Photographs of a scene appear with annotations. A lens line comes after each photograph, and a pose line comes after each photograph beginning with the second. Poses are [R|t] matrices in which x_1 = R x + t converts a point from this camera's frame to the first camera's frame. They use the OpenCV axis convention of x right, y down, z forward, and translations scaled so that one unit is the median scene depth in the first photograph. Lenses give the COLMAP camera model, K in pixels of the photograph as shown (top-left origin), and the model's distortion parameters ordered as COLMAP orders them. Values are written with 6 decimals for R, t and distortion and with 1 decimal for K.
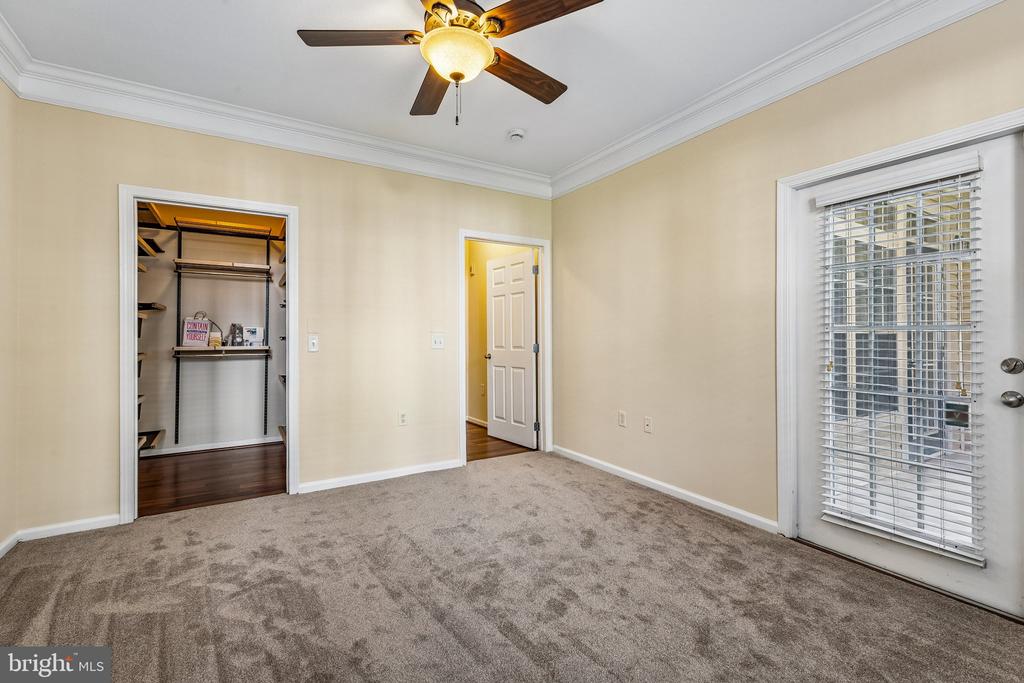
lens RADIAL K [[446.1, 0, 503.6], [0, 446.1, 341.0], [0, 0, 1]] dist [0.015660, -0.000620]
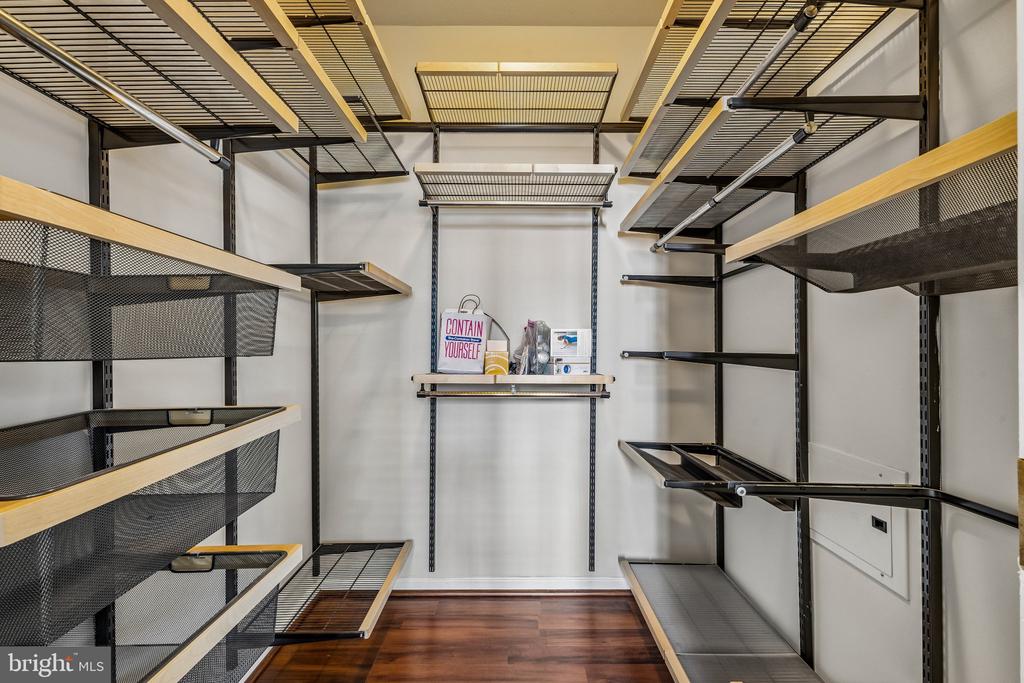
lens RADIAL K [[441.8, 0, 513.4], [0, 441.8, 350.9], [0, 0, 1]] dist [0.000166, -0.000470]
pose [[0.855251, 0.005833, -0.518181, -0.397365], [0.000219, 0.999932, 0.011618, -0.014680], [0.518214, -0.010050, 0.855192, 0.628119]]
